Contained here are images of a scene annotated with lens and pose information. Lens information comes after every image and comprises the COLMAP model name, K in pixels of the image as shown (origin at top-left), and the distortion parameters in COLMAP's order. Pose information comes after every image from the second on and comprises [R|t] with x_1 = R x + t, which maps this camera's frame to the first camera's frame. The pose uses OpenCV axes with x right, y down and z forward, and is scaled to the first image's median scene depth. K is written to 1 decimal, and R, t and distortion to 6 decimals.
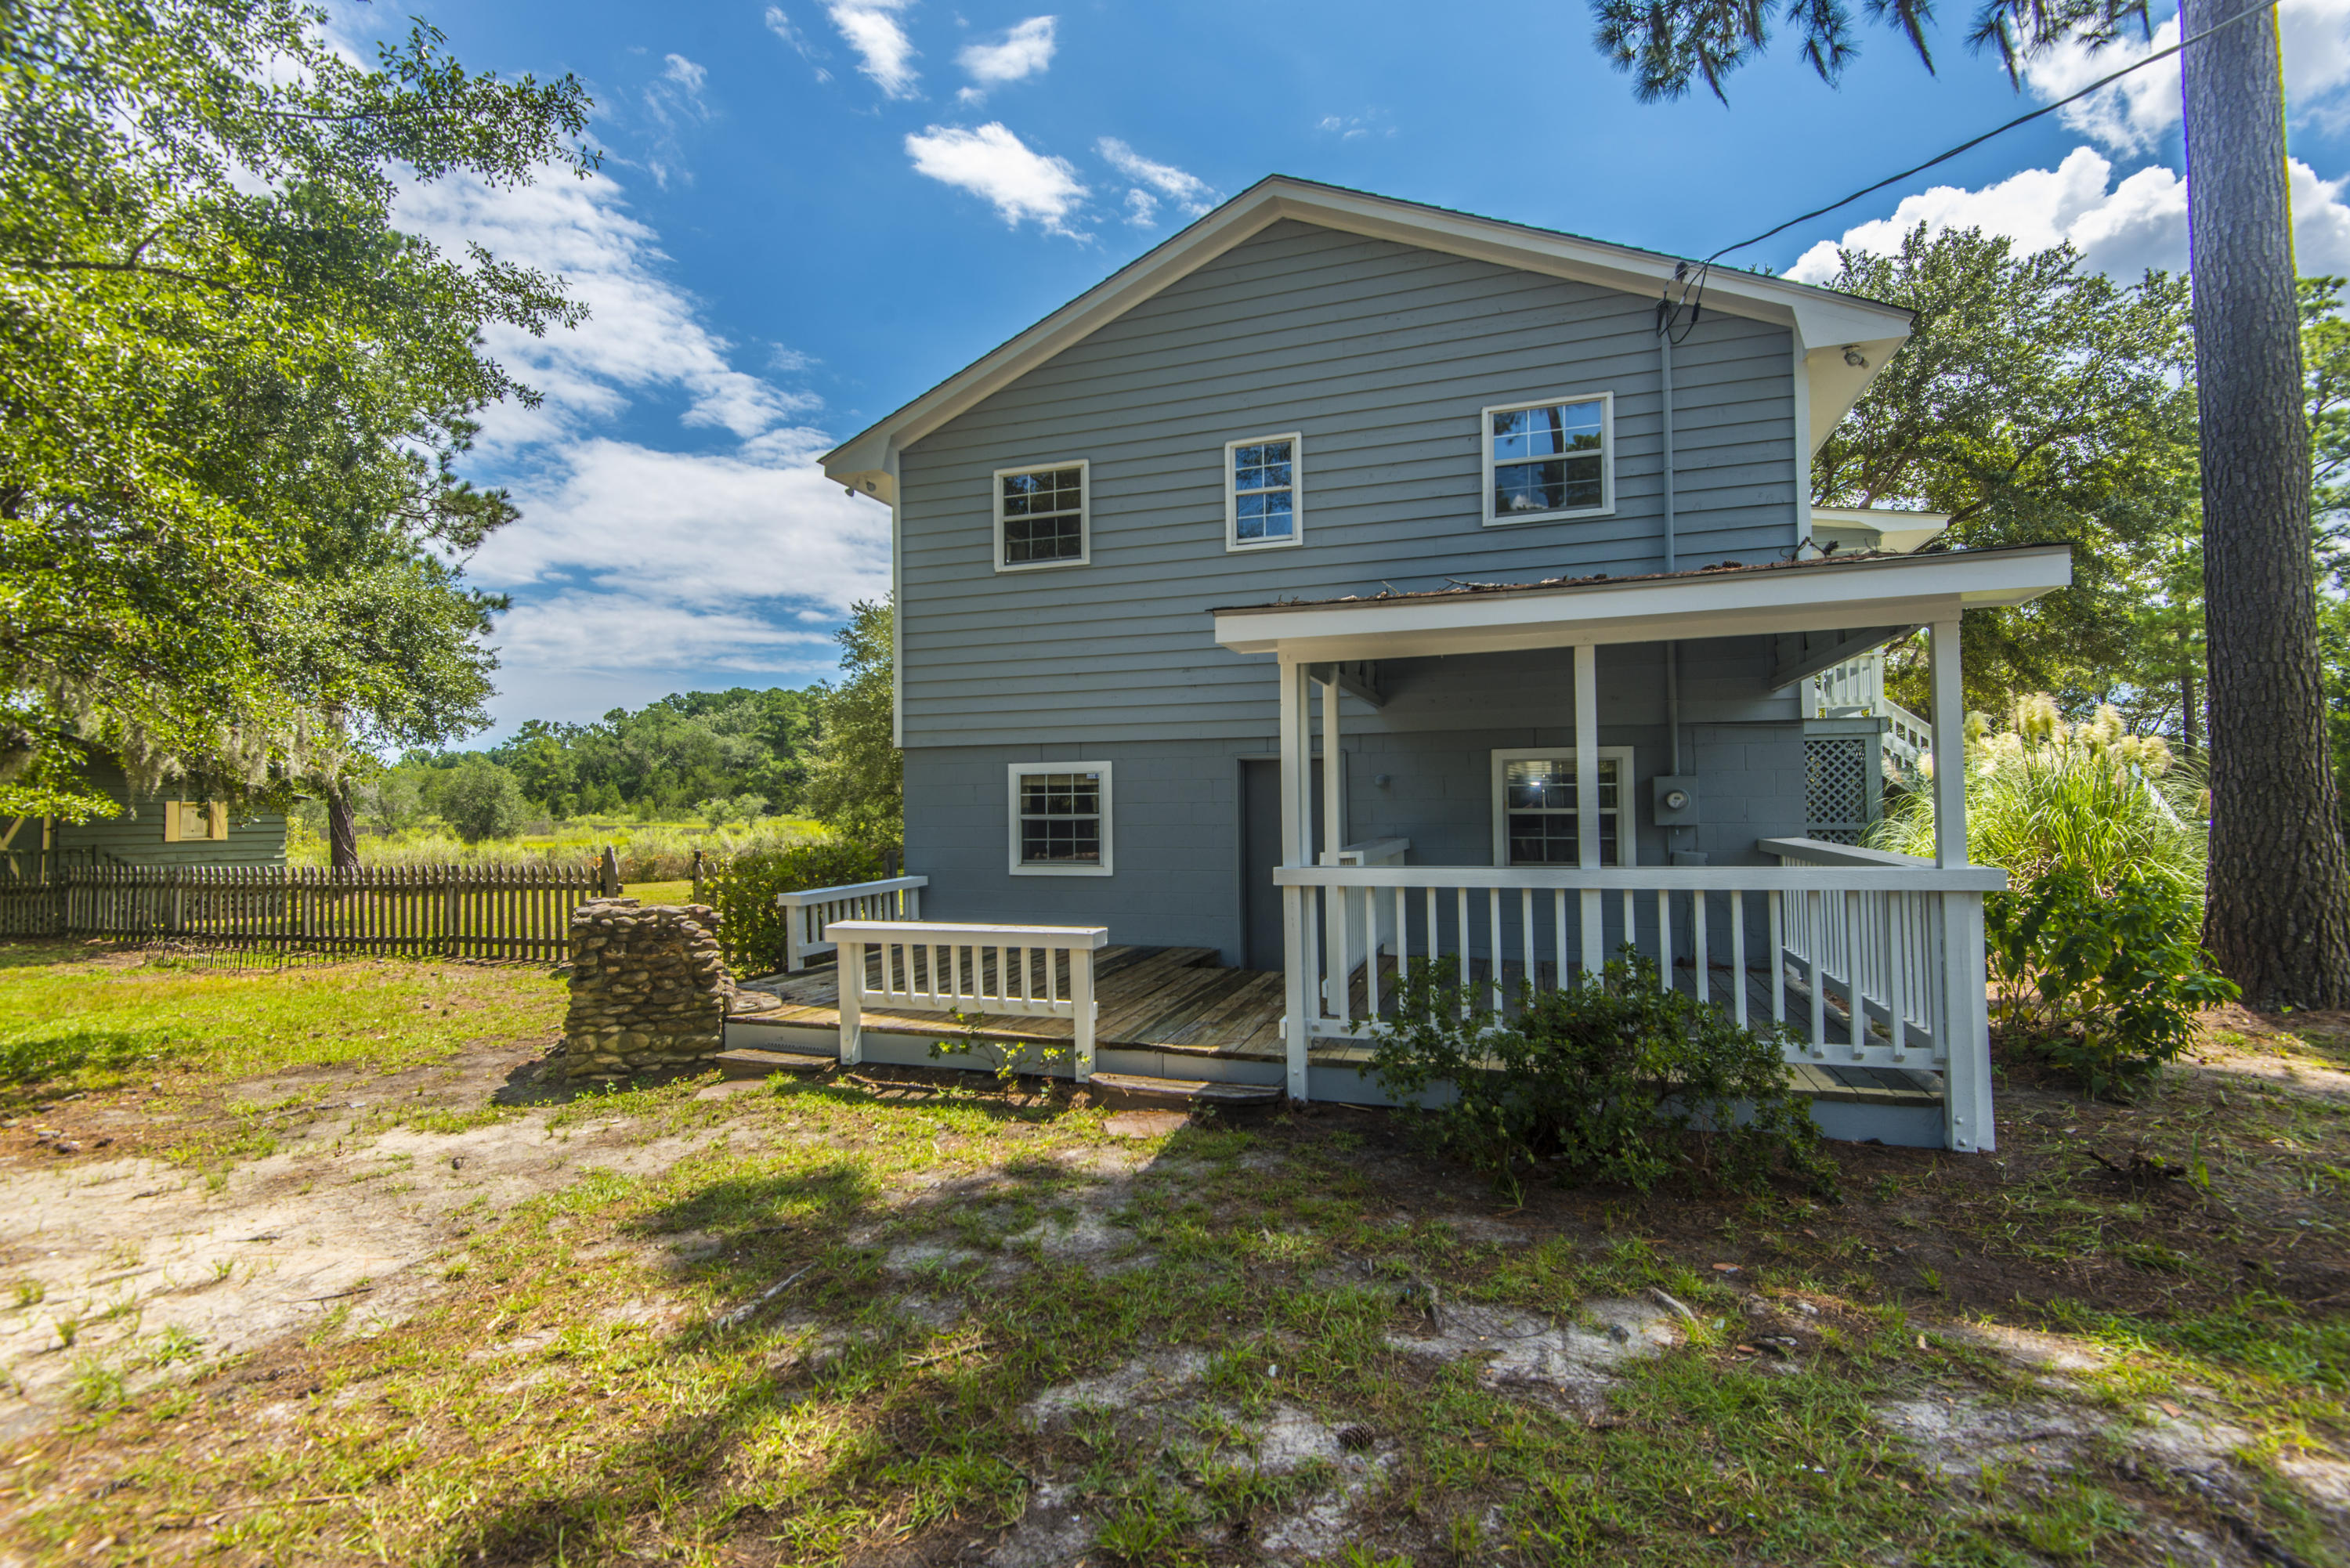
lens RADIAL K [[1090.7, 0, 1174.2], [0, 1090.7, 787.5], [0, 0, 1]] dist [0.029664, -0.000006]
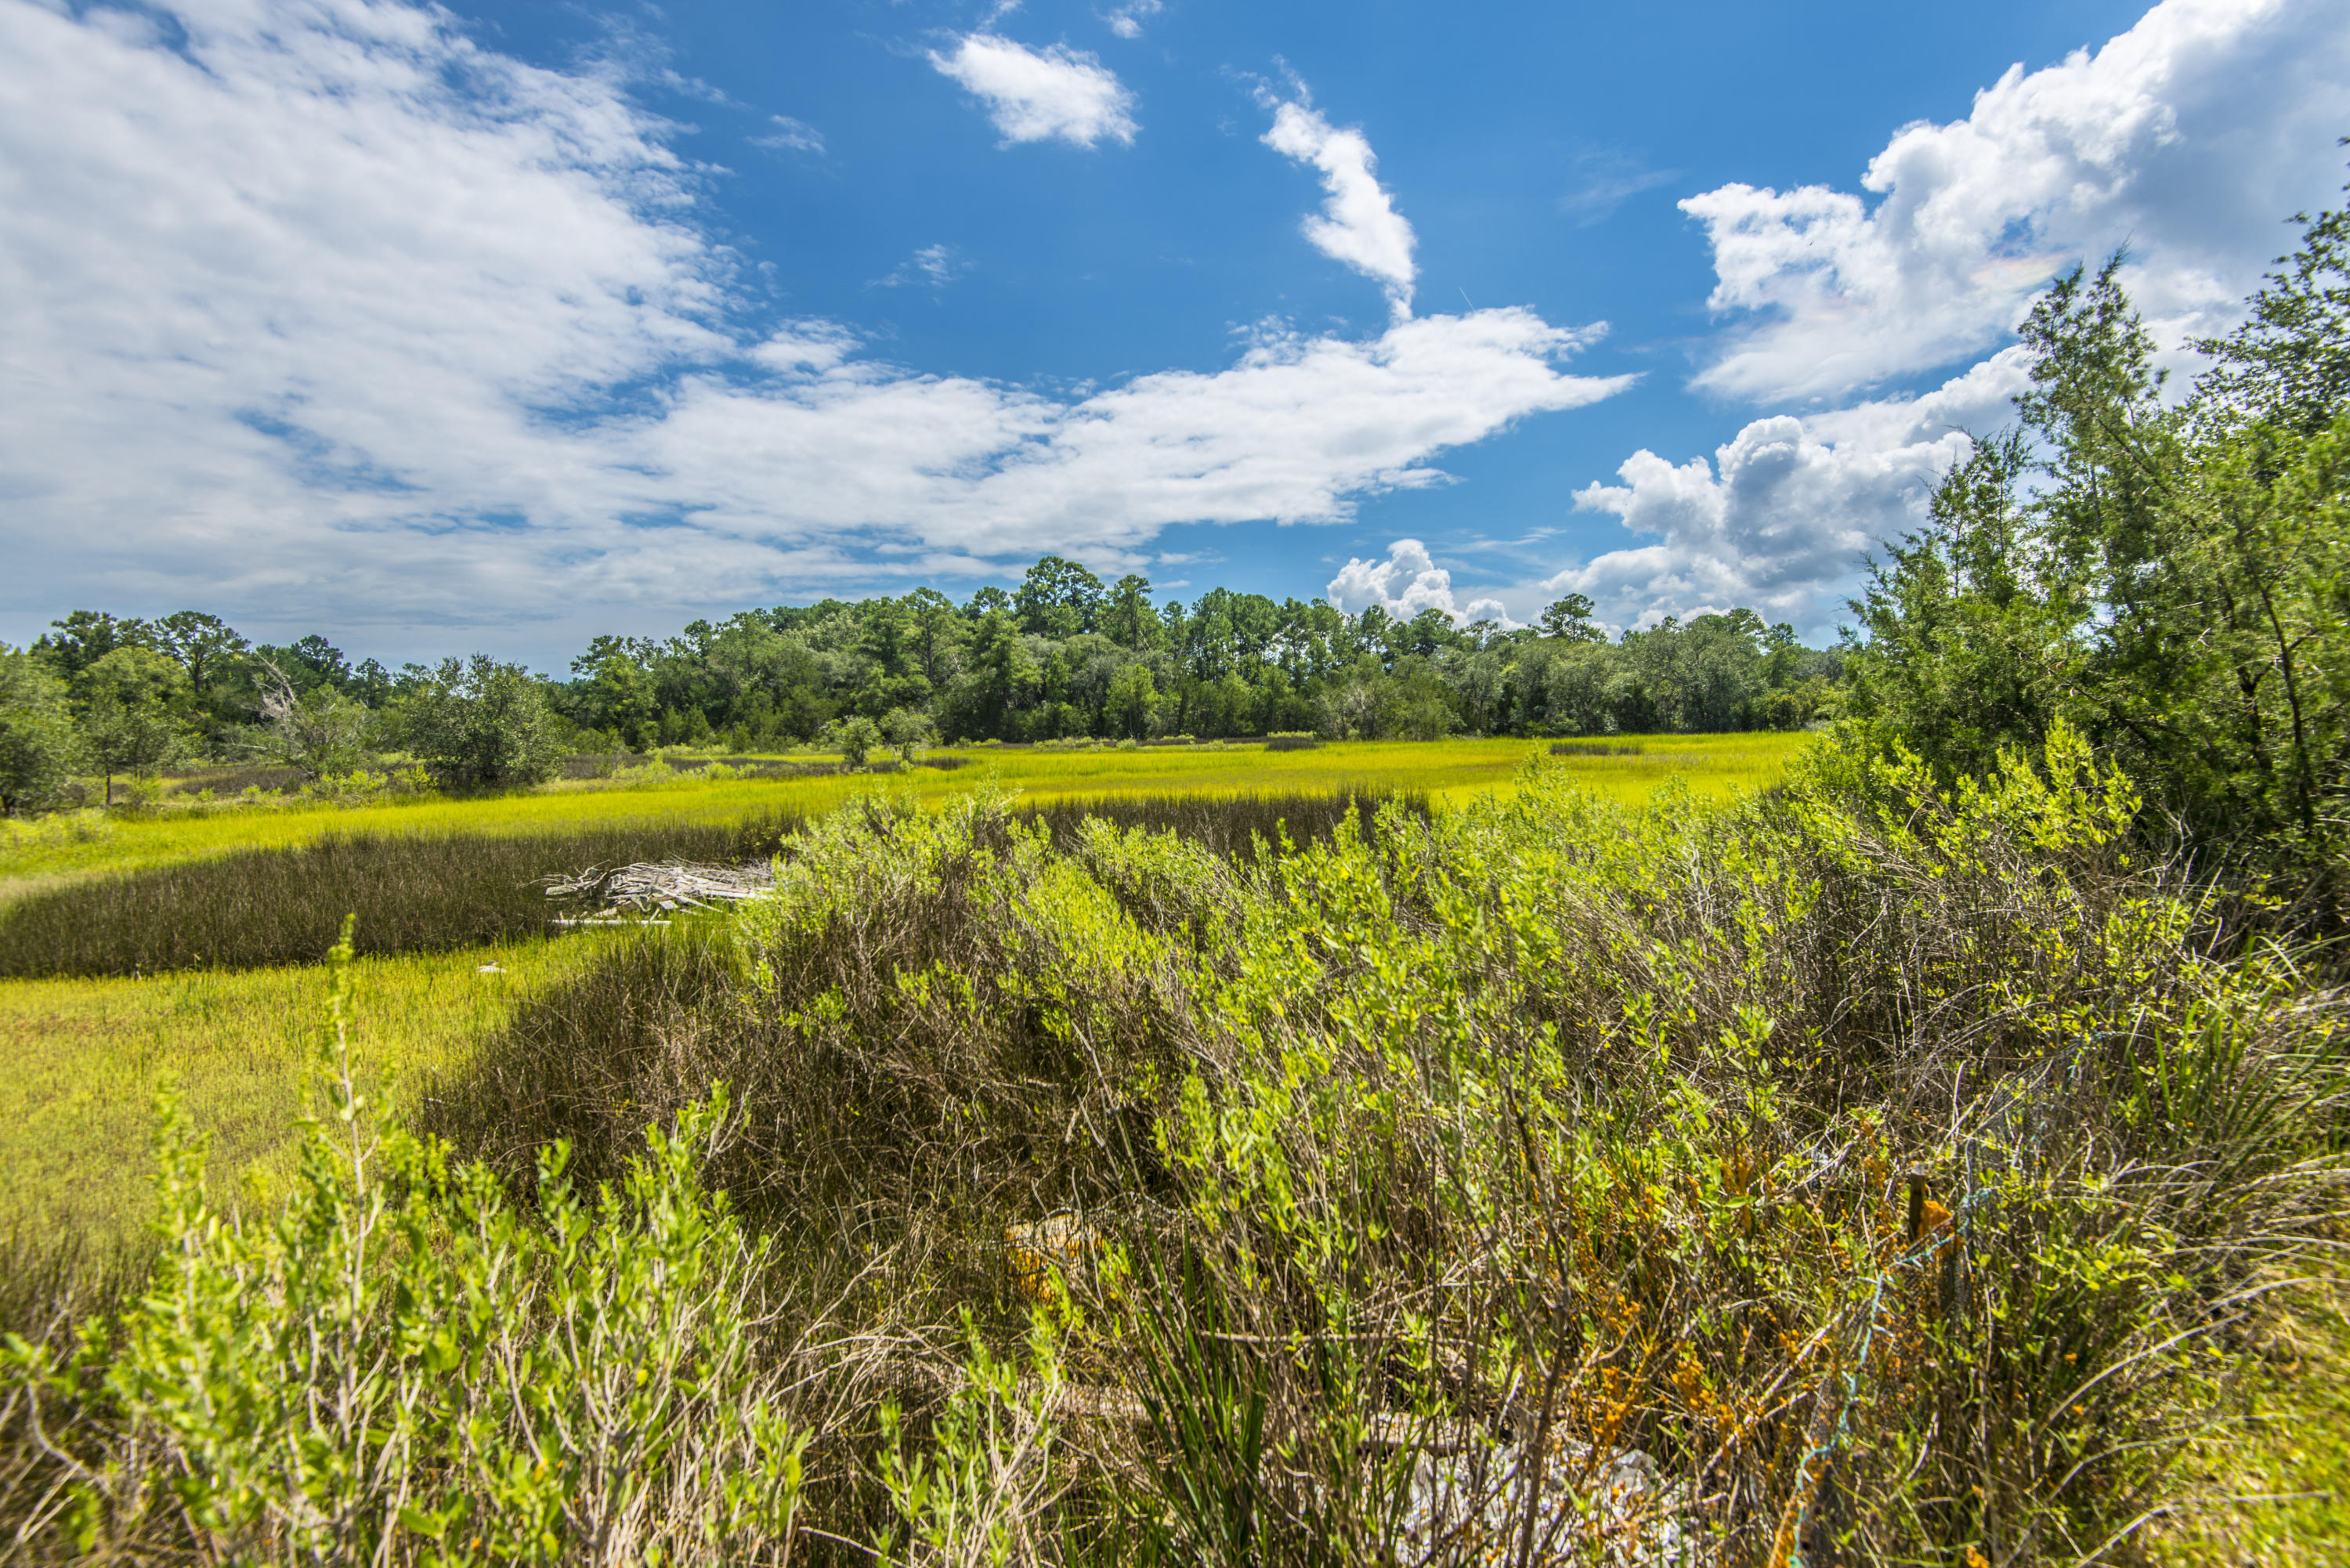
lens RADIAL K [[1047.8, 0, 1172.1], [0, 1047.8, 775.2], [0, 0, 1]] dist [0.000256, 0.000082]
pose [[0.998088, -0.010583, -0.060894, -0.096717], [0.014208, 0.998132, 0.059415, 0.004502], [0.060152, -0.060167, 0.996374, 0.214266]]
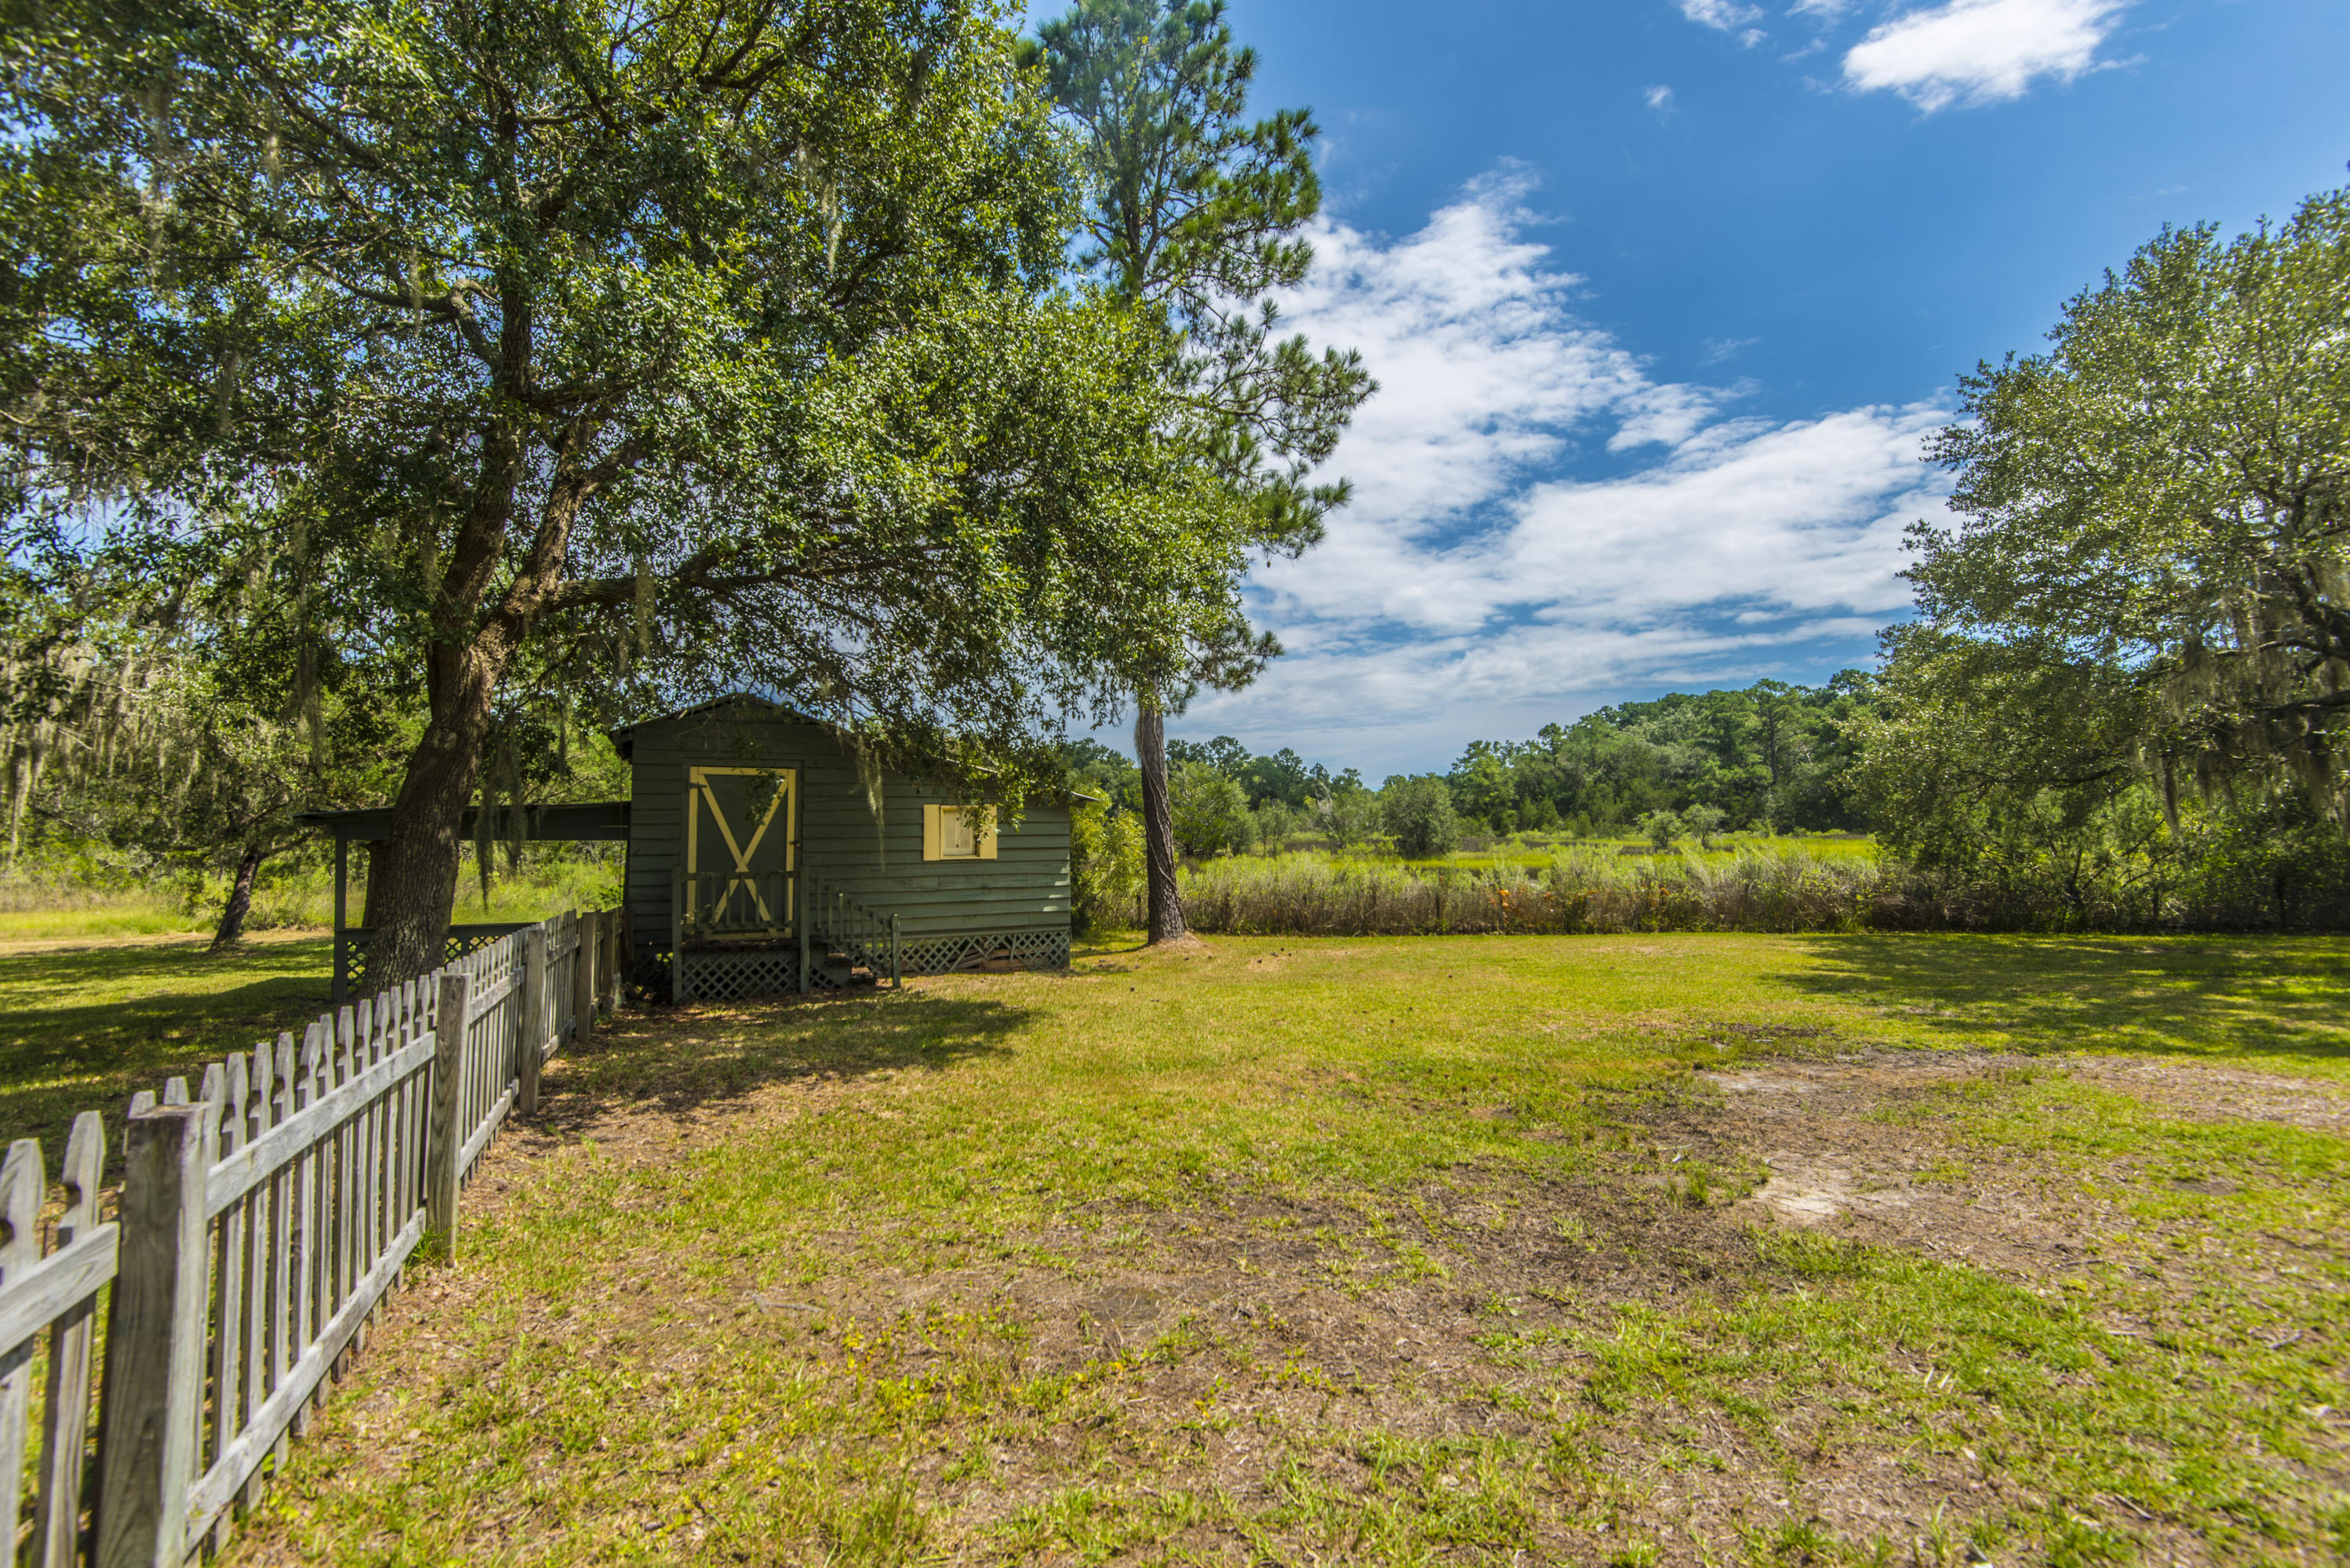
lens RADIAL K [[1033.0, 0, 1162.7], [0, 1033.0, 784.7], [0, 0, 1]] dist [0.029118, -0.019950]
pose [[0.672399, -0.028647, -0.739635, -0.046887], [0.014038, 0.999565, -0.025952, 0.002937], [0.740056, 0.007067, 0.672508, 0.103451]]
